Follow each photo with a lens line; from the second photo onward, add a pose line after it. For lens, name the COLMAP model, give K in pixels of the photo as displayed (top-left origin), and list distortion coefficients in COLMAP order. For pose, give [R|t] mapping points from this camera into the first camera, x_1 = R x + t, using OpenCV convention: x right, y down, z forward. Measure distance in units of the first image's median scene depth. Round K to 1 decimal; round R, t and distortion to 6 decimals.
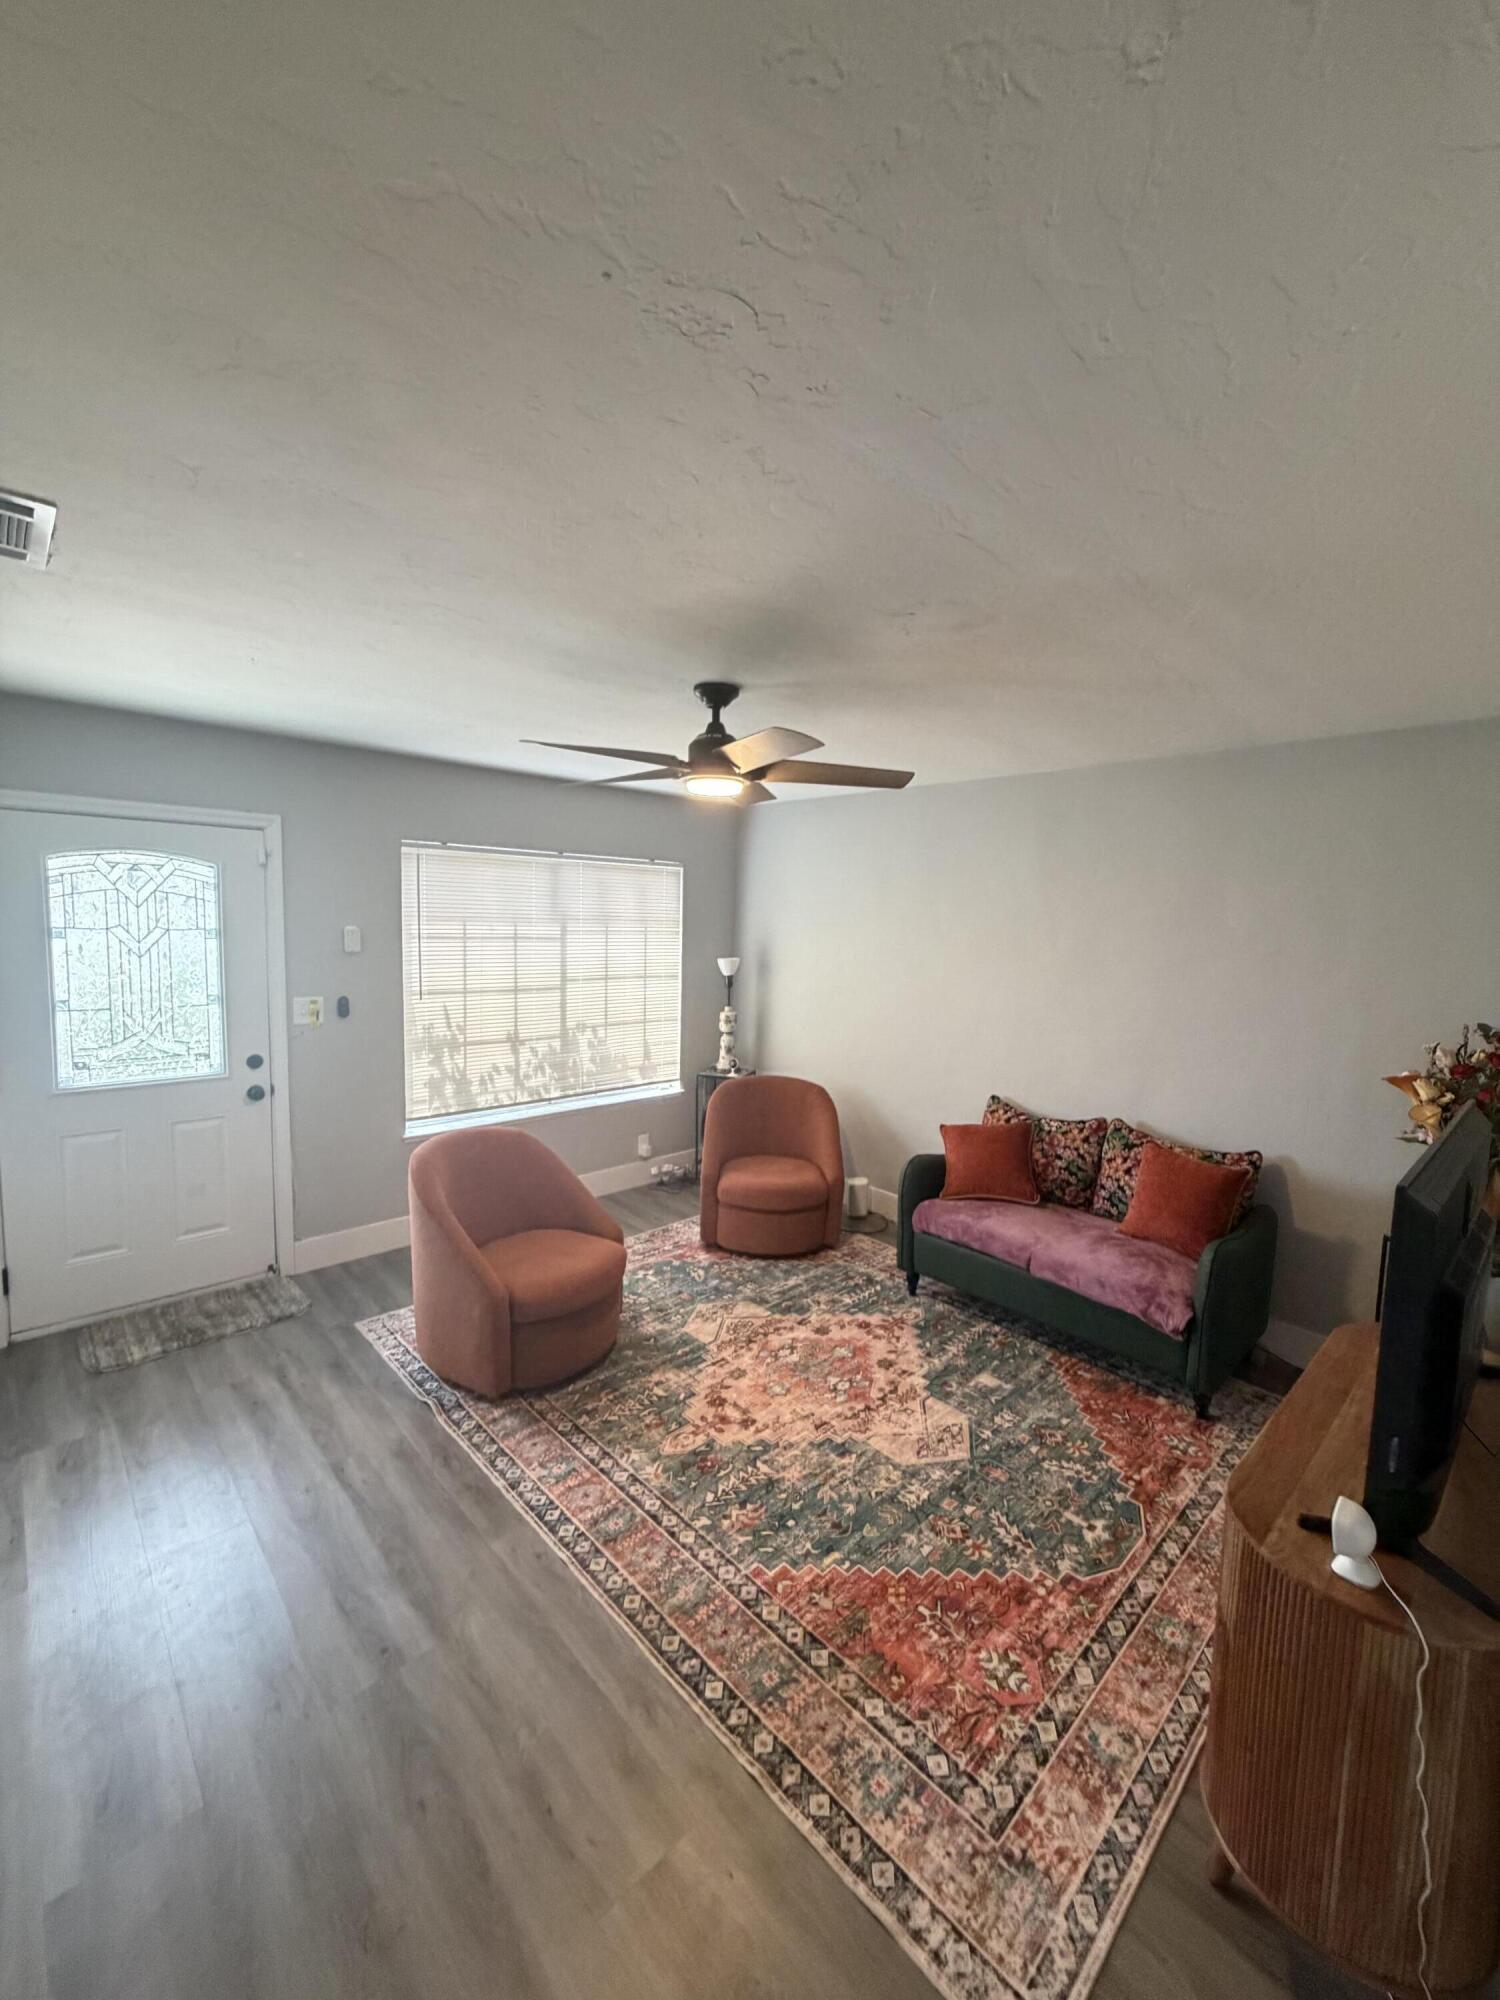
lens RADIAL K [[796.5, 0, 753.2], [0, 796.5, 991.8], [0, 0, 1]] dist [0.003003, 0.000281]
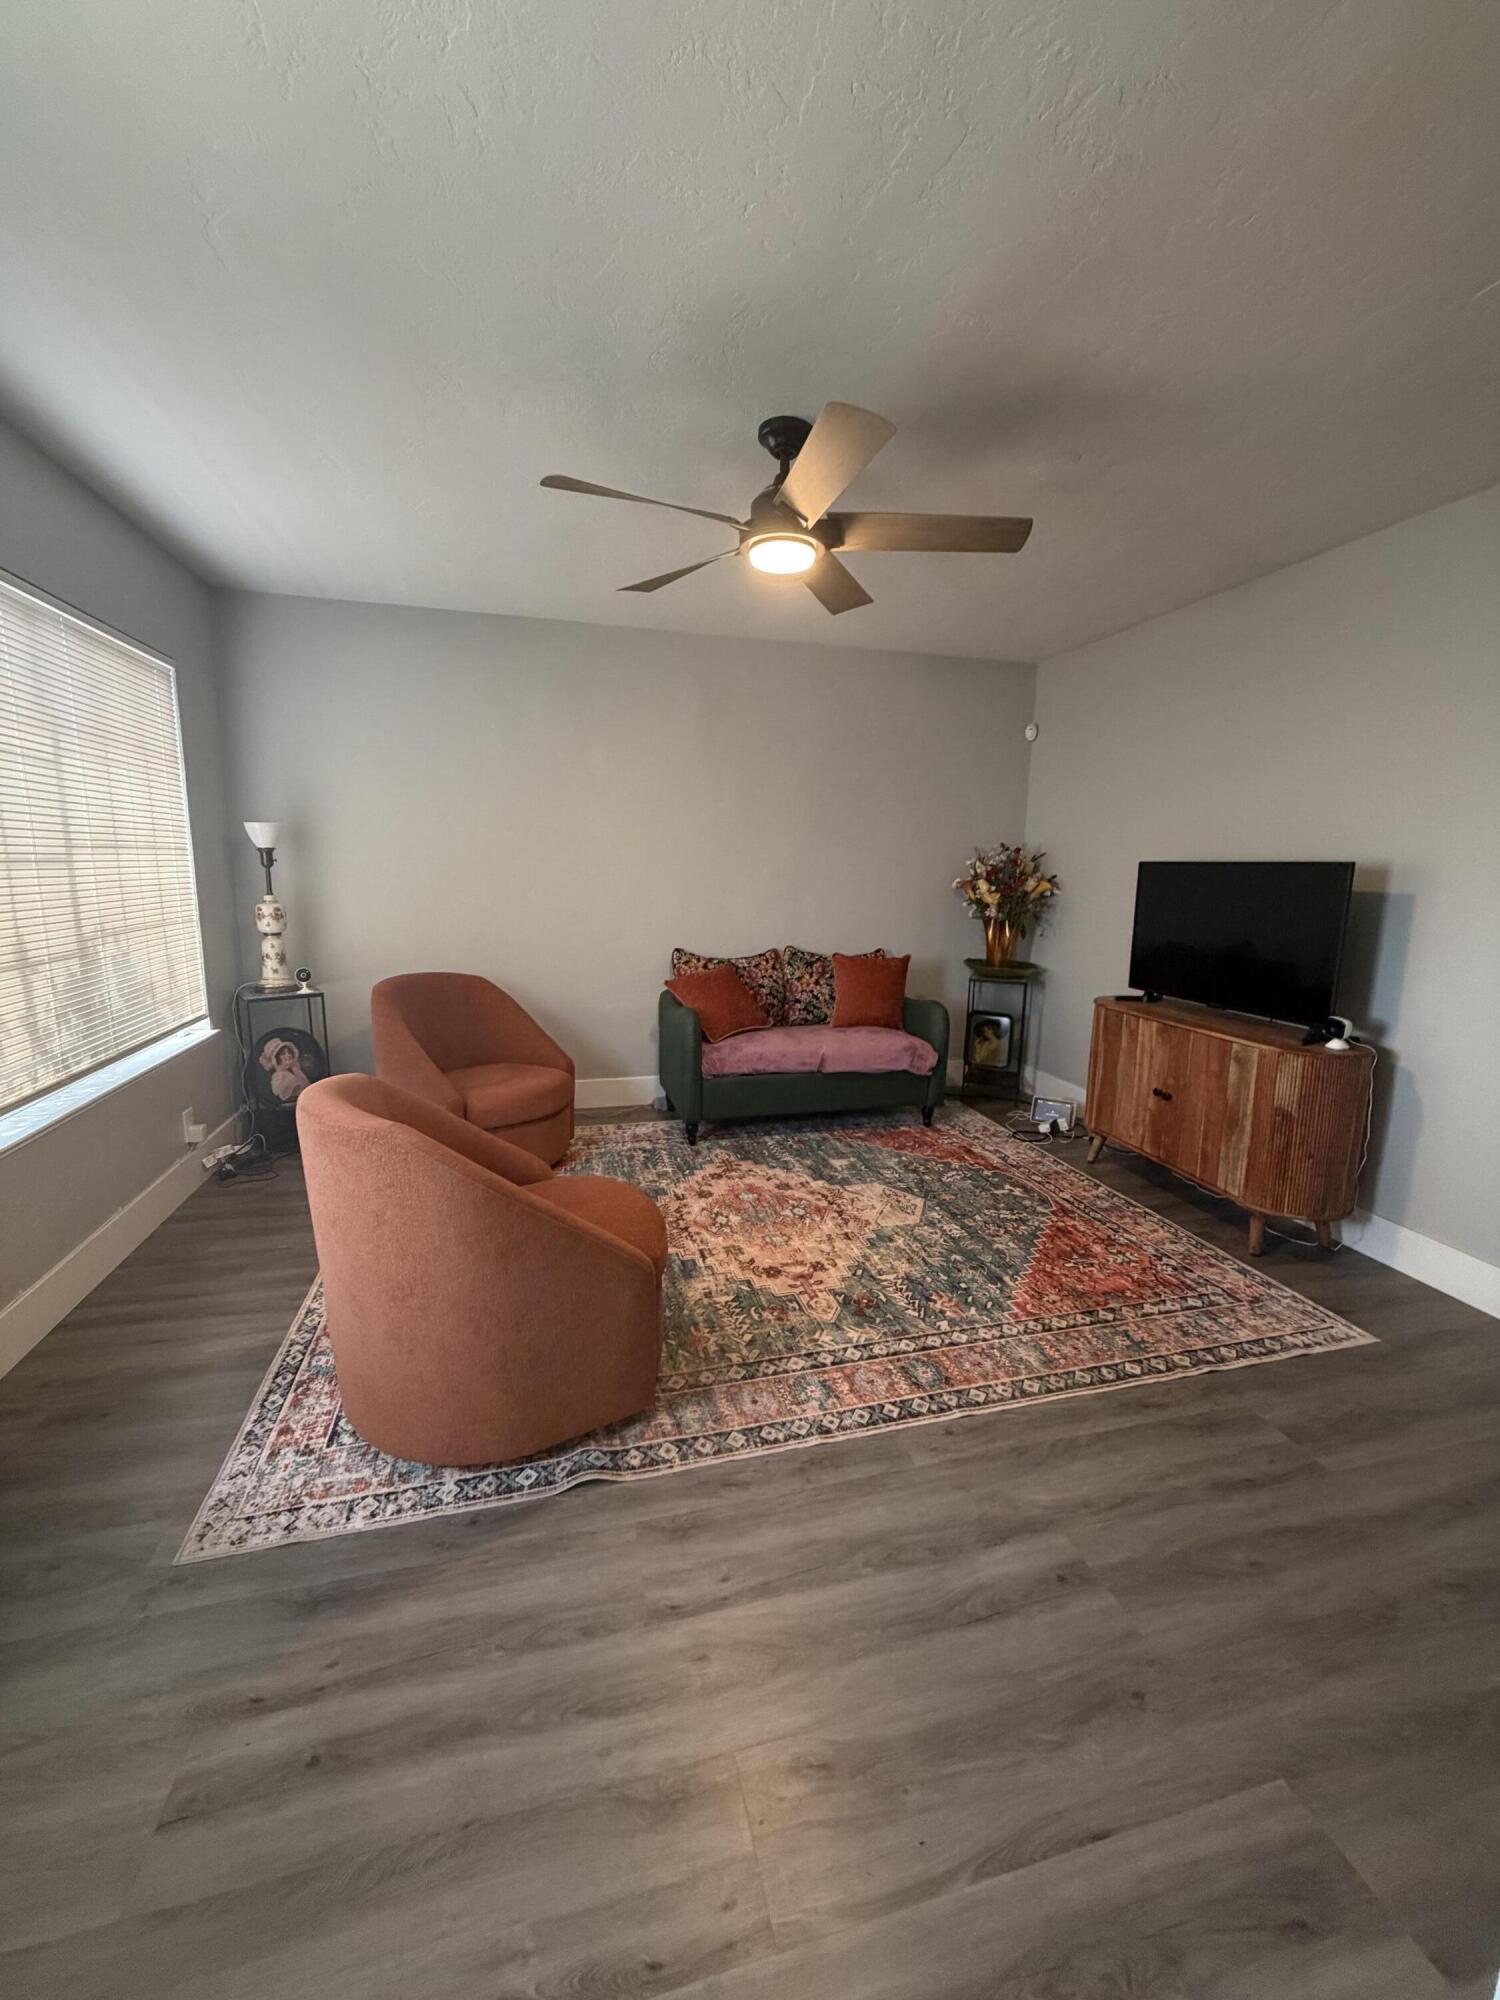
lens RADIAL K [[796.5, 0, 749.1], [0, 796.5, 991.8], [0, 0, 1]] dist [0.003003, 0.000281]
pose [[0.482132, -0.158738, 0.861598, -0.816640], [0.077003, 0.987321, 0.138812, 0.070436], [-0.872708, -0.000580, 0.488242, 0.593877]]
